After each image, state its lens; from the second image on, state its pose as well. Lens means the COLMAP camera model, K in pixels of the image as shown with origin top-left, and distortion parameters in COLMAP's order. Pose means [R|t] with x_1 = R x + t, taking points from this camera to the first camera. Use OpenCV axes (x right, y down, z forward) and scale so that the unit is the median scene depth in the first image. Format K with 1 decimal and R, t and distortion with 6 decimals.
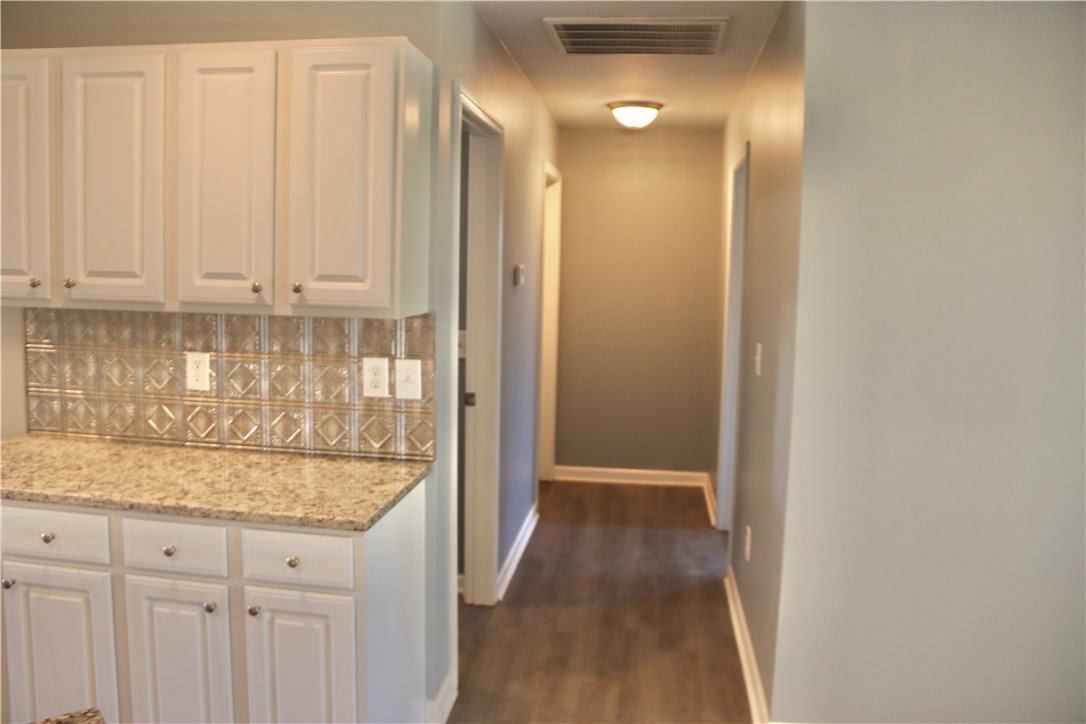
lens RADIAL K [[889.4, 0, 540.7], [0, 889.4, 366.2], [0, 0, 1]] dist [-0.091620, 0.007811]
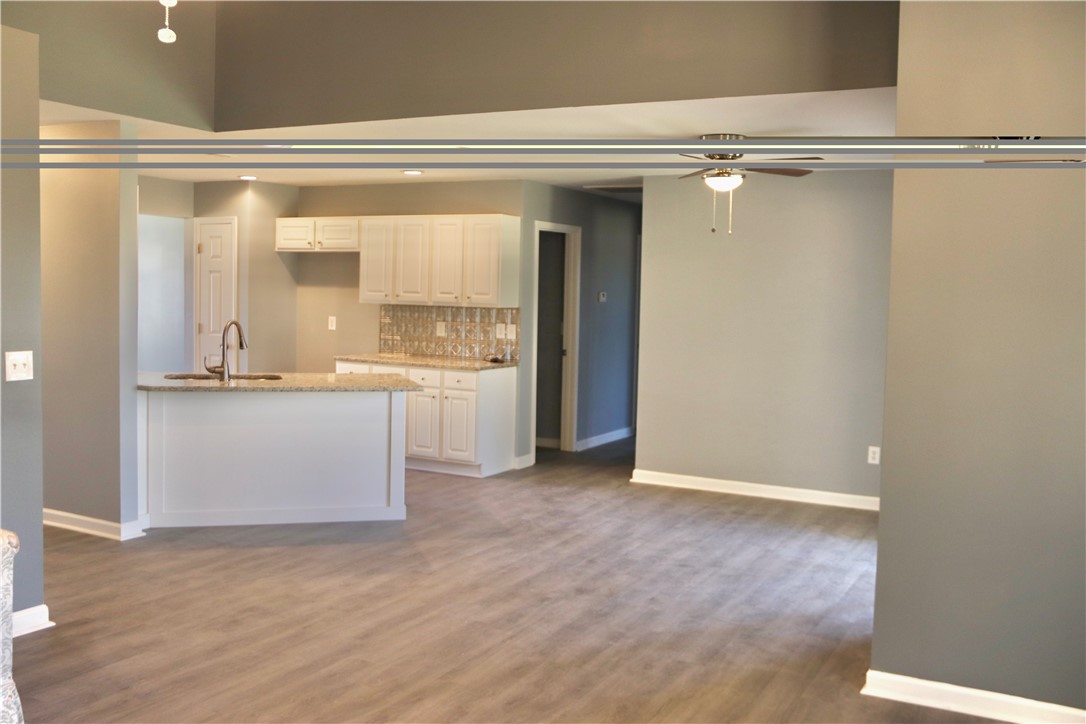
lens RADIAL K [[1035.2, 0, 543.8], [0, 1035.2, 358.4], [0, 0, 1]] dist [-0.006310, 0.000000]
pose [[0.939645, 0.021327, -0.341487, 1.006472], [-0.039705, 0.998109, -0.046916, 0.236106], [0.339841, 0.057643, 0.938715, -1.892689]]
